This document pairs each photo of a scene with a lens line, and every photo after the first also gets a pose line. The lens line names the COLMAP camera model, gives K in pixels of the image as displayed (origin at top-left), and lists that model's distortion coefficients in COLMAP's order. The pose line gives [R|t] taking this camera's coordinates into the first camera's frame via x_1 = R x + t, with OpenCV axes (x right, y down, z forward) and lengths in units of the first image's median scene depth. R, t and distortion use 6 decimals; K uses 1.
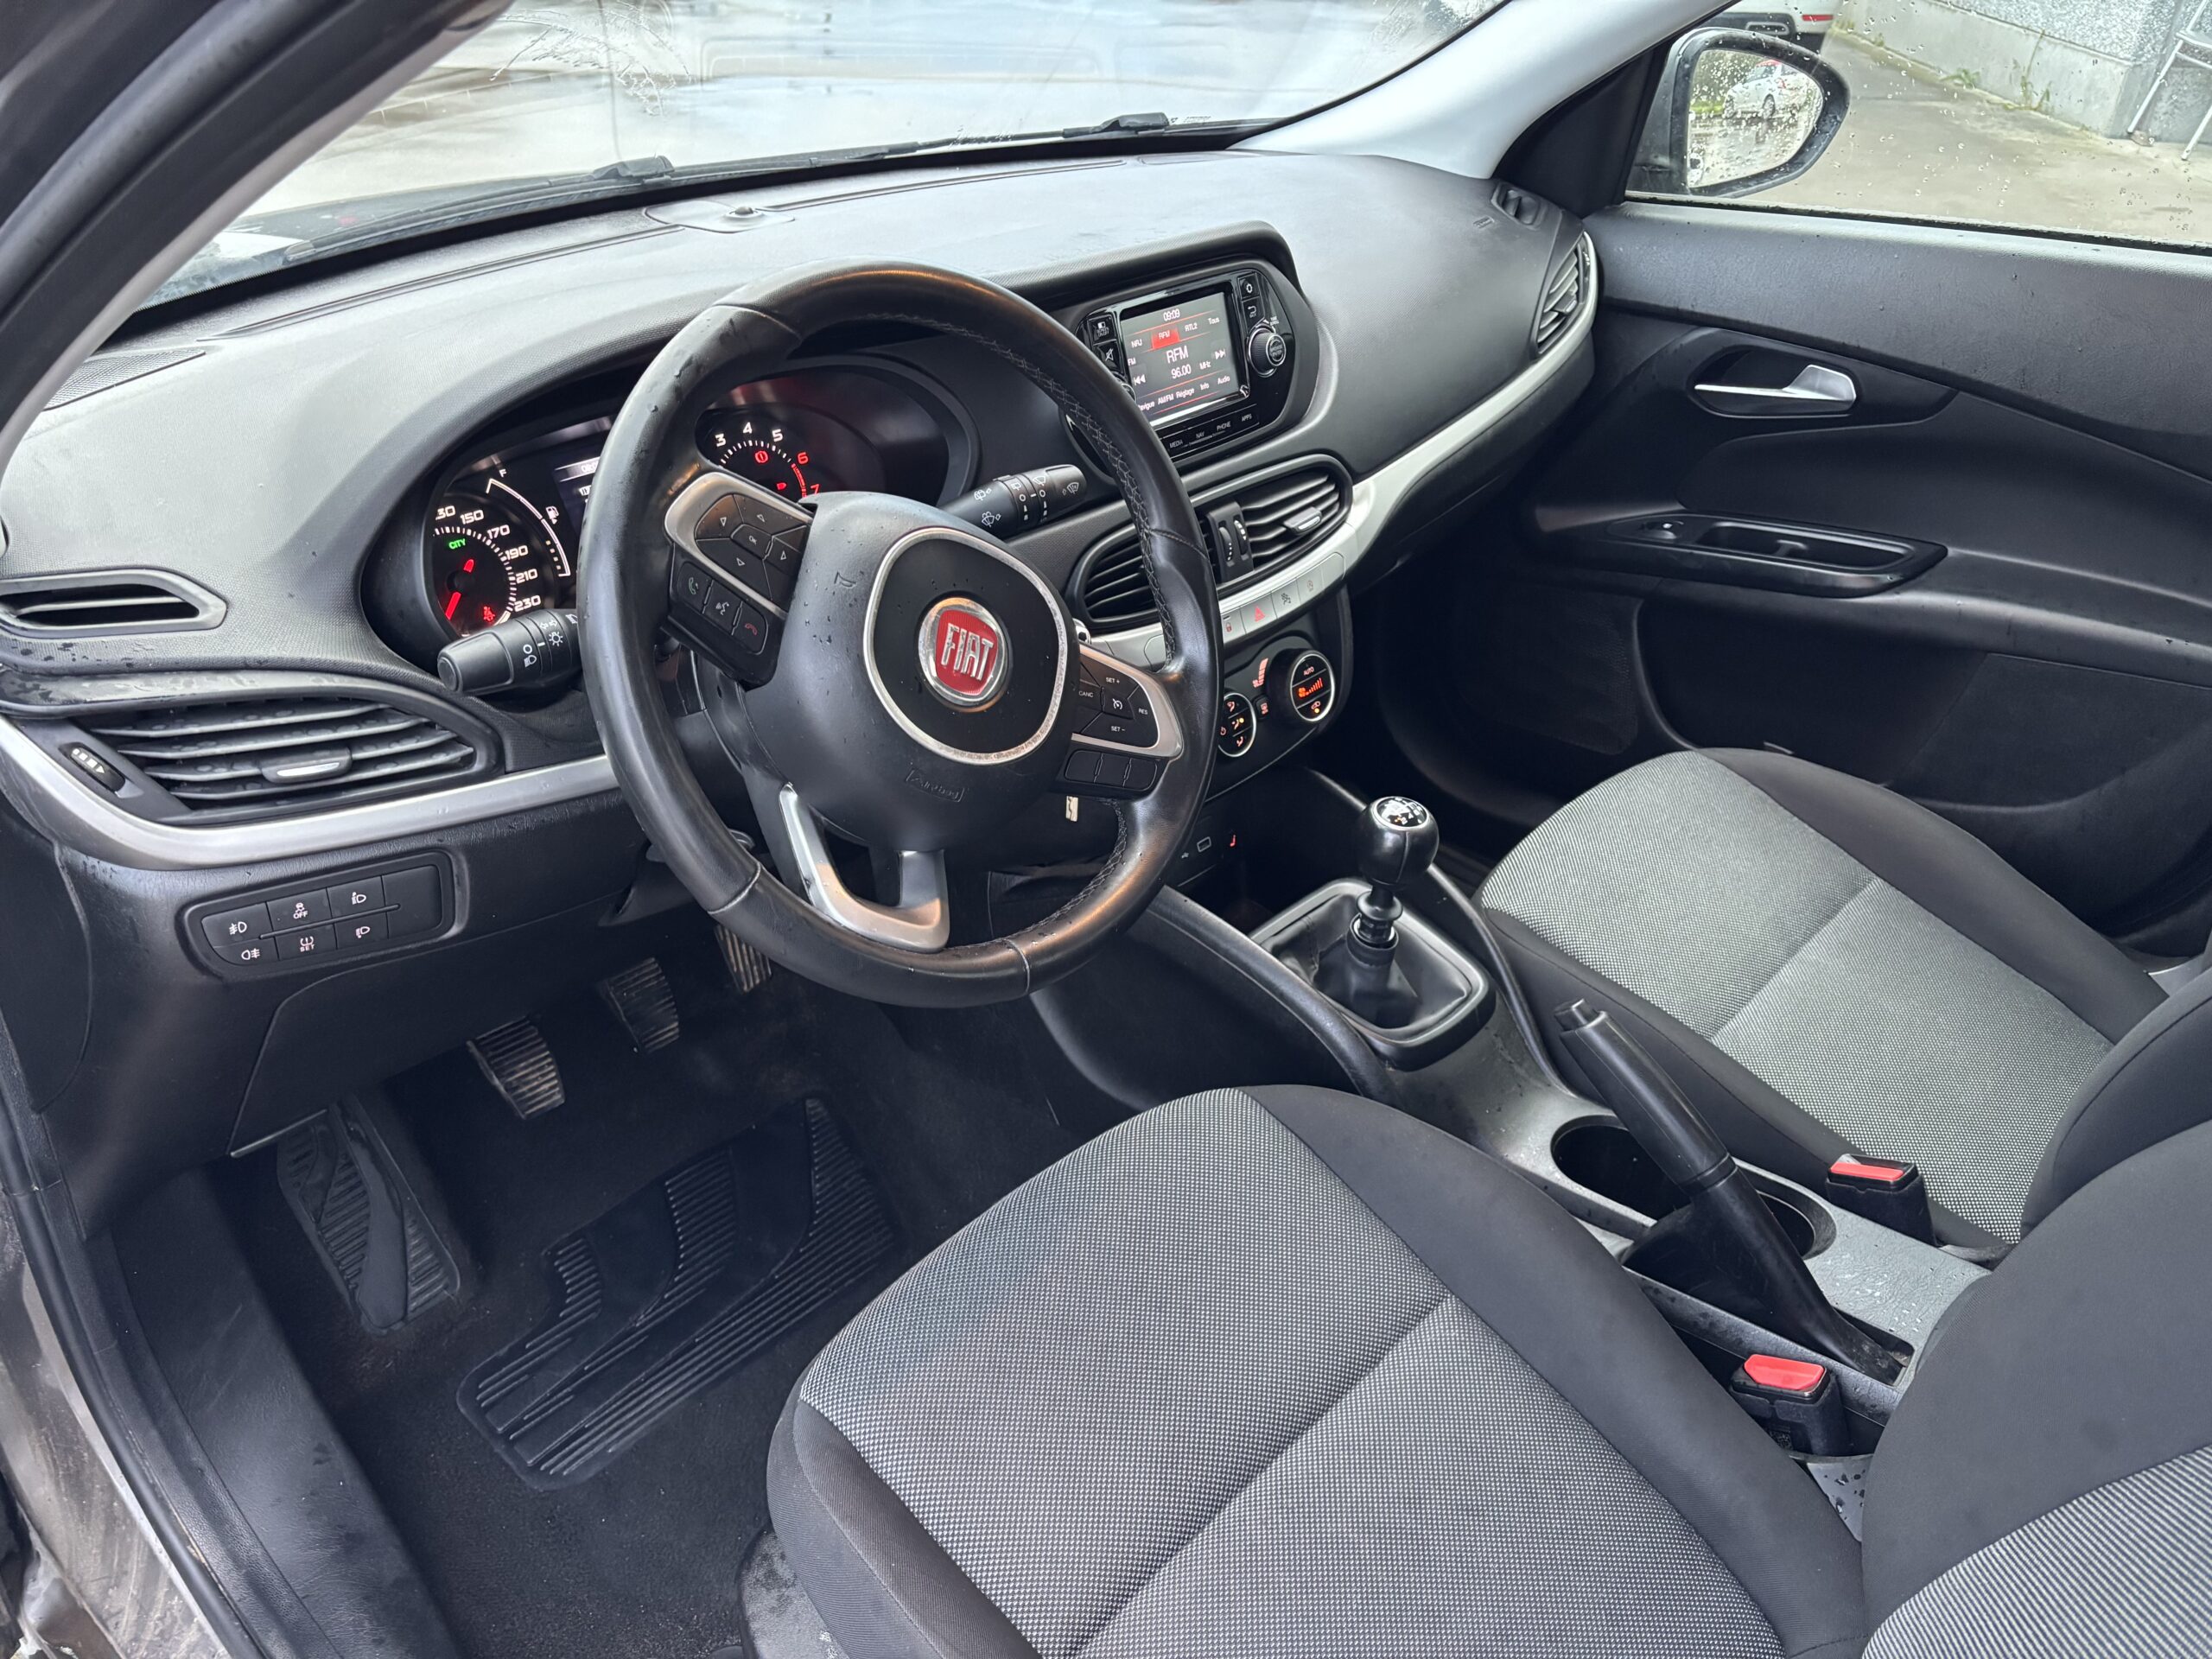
lens RADIAL K [[1677.7, 0, 1104.6], [0, 1677.7, 833.4], [0, 0, 1]] dist [0.005445, -0.003346]
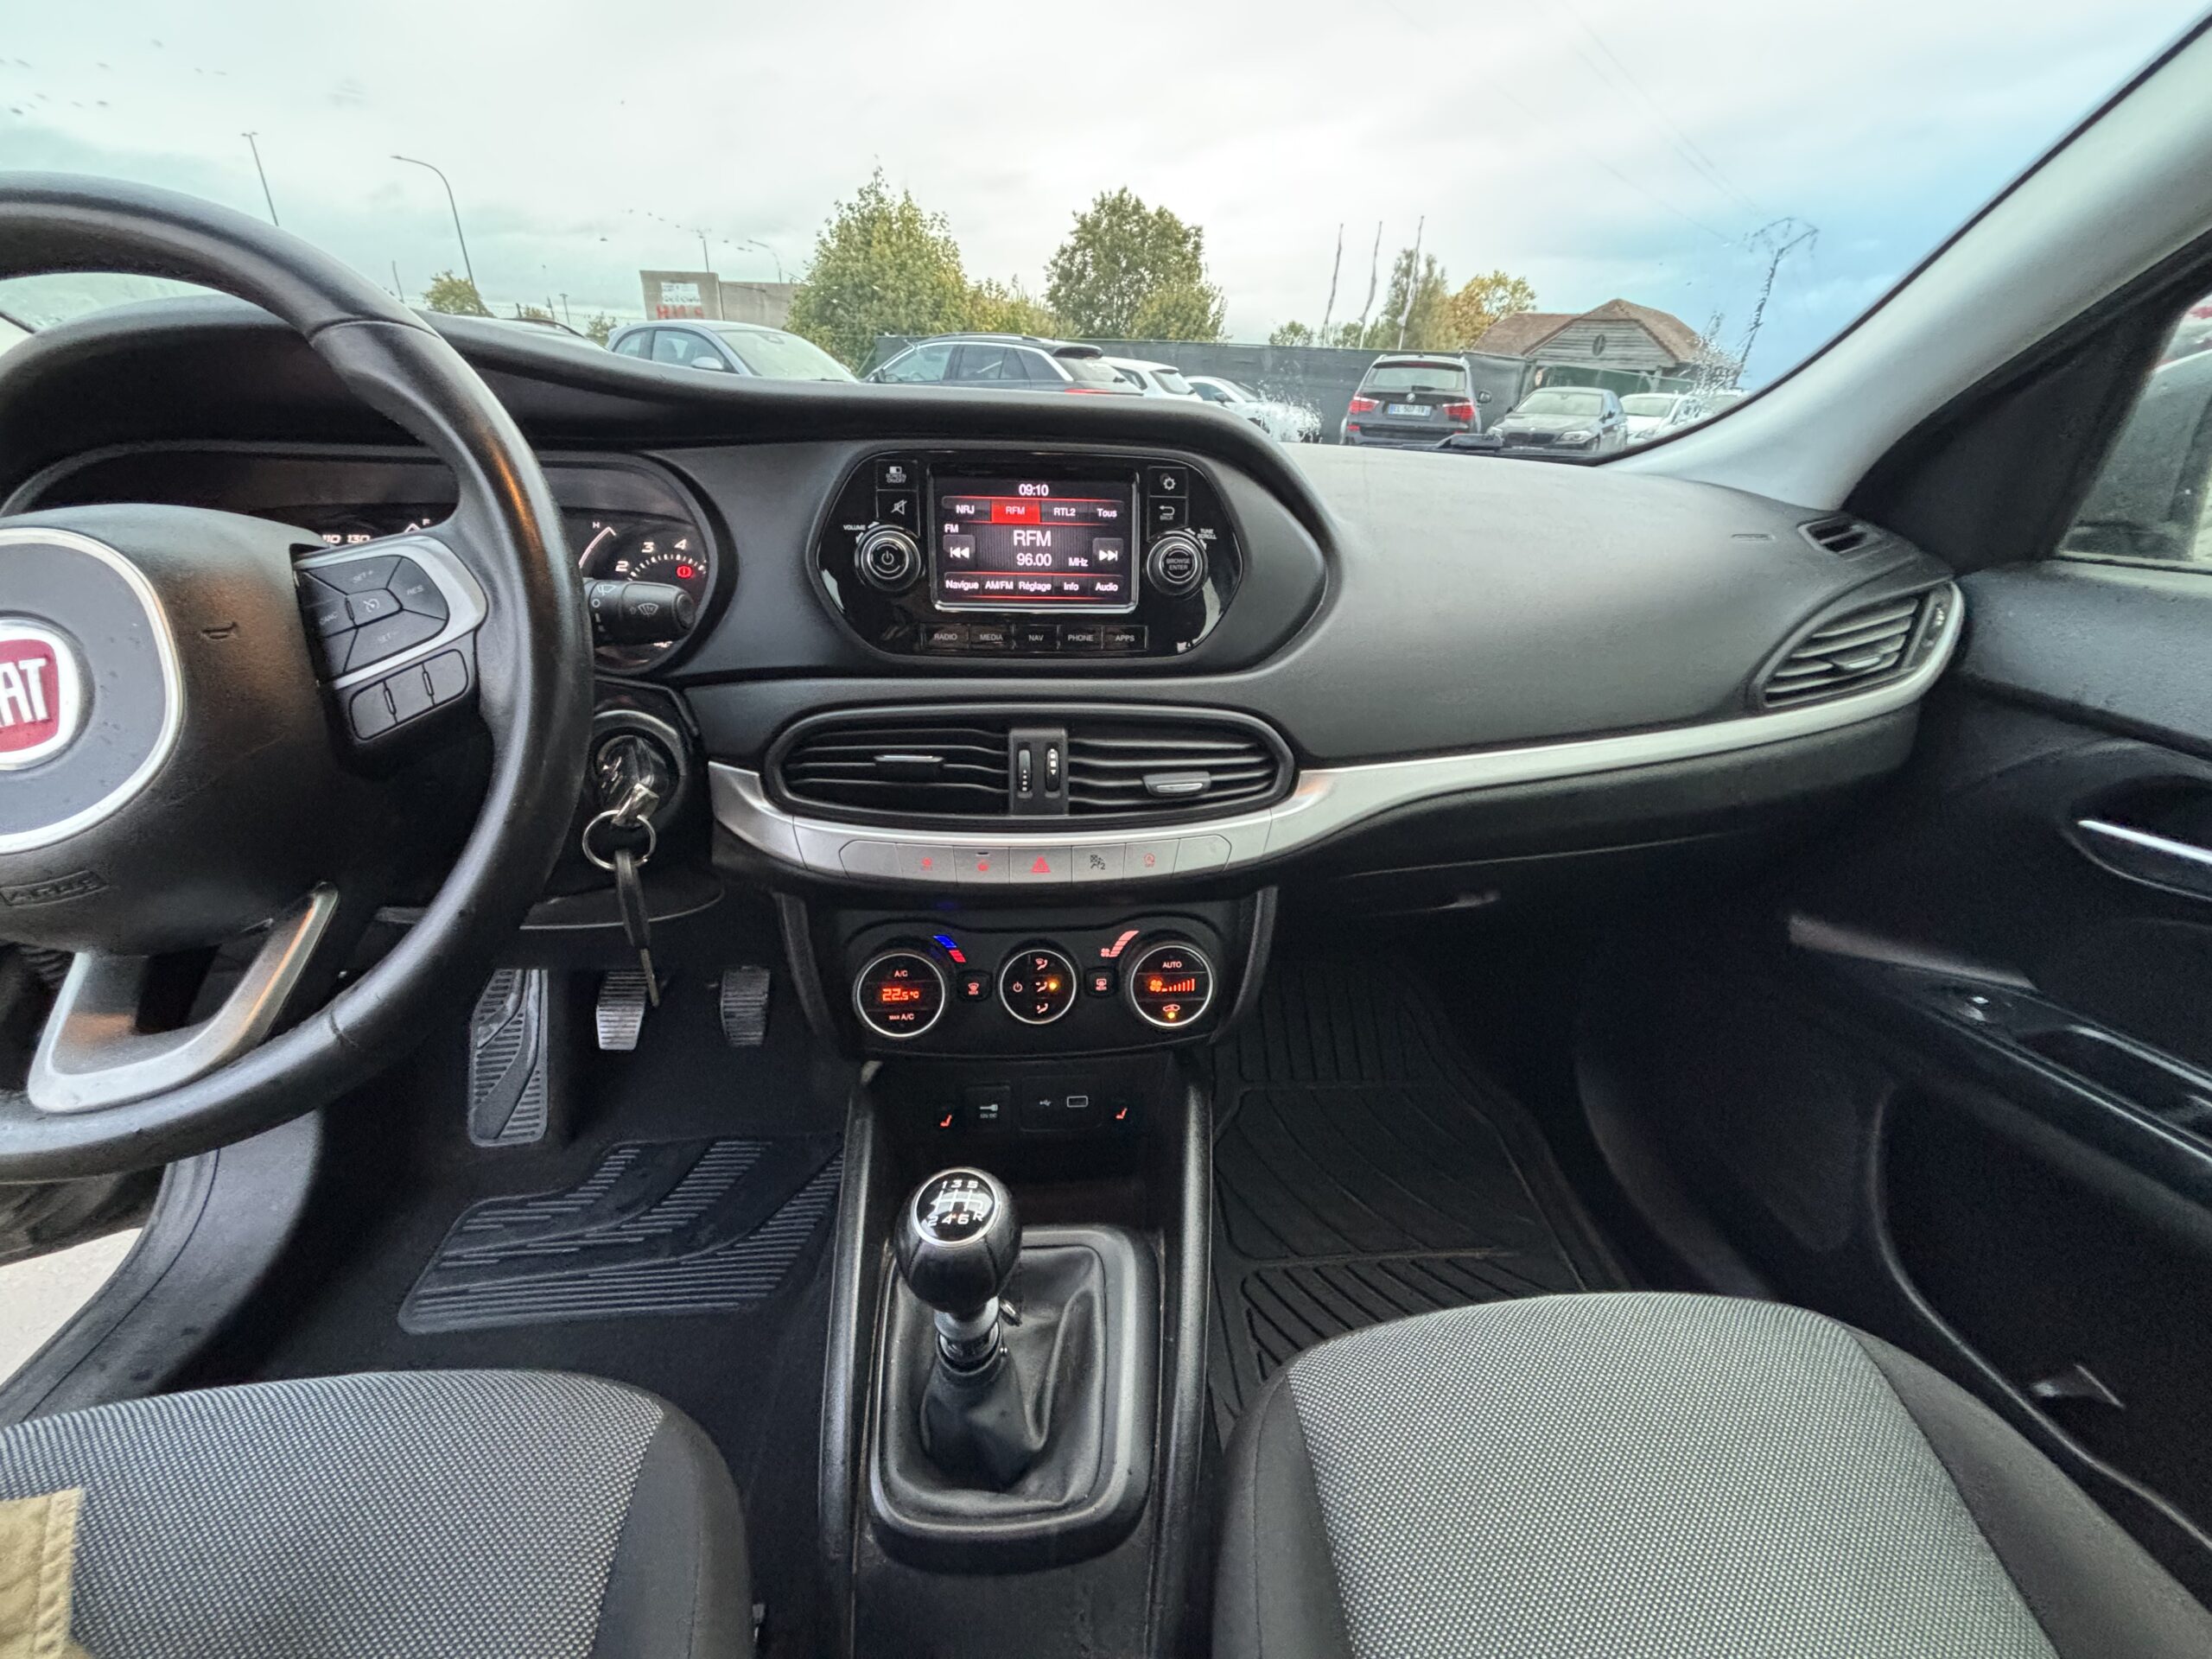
lens RADIAL K [[880.7, 0, 1111.9], [0, 880.7, 826.9], [0, 0, 1]] dist [0.011379, 0.000427]
pose [[0.753044, 0.307895, -0.581485, 0.326298], [-0.373158, 0.927733, 0.007980, -0.149858], [0.541920, 0.210976, 0.813518, 0.610576]]
